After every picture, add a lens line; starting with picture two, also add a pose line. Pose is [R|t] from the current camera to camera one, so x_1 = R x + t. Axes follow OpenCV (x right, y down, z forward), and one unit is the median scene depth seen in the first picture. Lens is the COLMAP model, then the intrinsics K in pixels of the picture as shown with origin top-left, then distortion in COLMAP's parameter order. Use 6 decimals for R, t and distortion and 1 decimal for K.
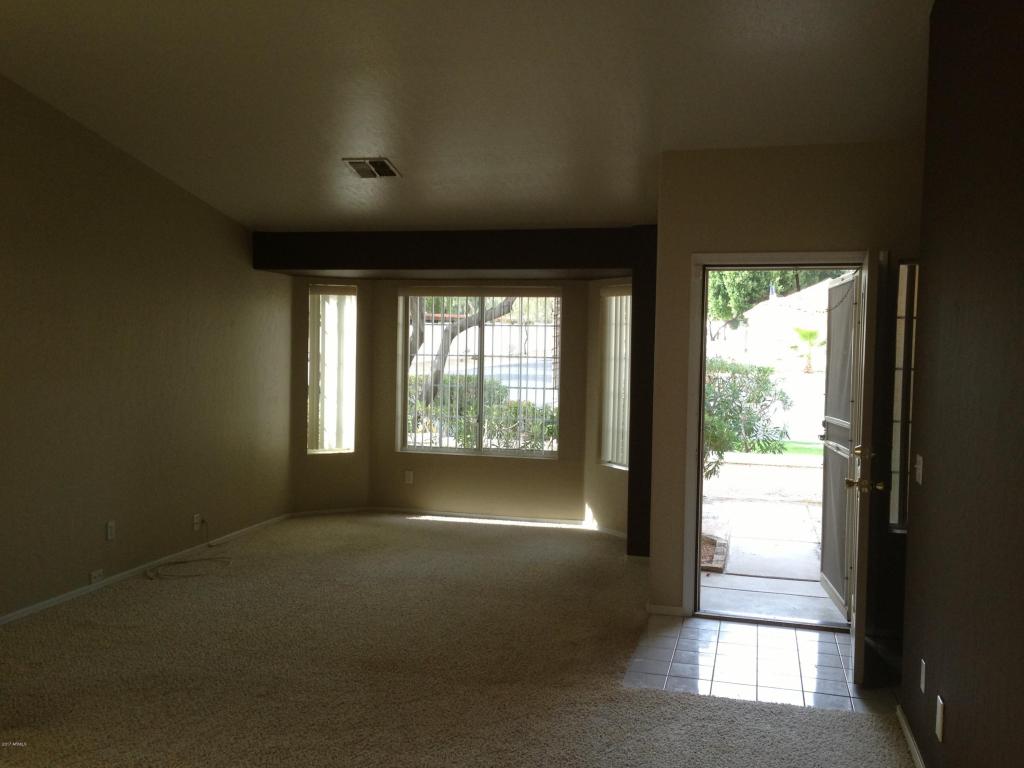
lens RADIAL K [[944.3, 0, 510.4], [0, 944.3, 365.4], [0, 0, 1]] dist [0.050823, 0.000000]
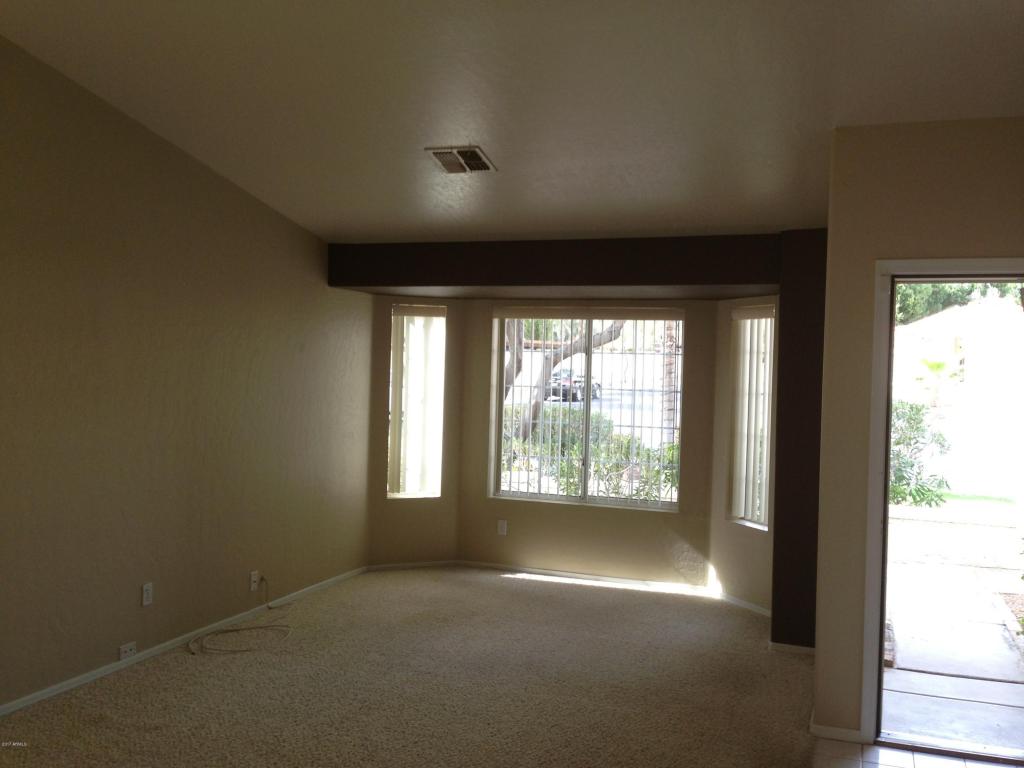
lens RADIAL K [[944.3, 0, 515.5], [0, 944.3, 341.7], [0, 0, 1]] dist [0.050823, 0.000000]
pose [[0.995088, 0.007660, -0.098694, -0.012856], [-0.012921, 0.998523, -0.052773, -0.006464], [0.098144, 0.053789, 0.993717, 0.150441]]
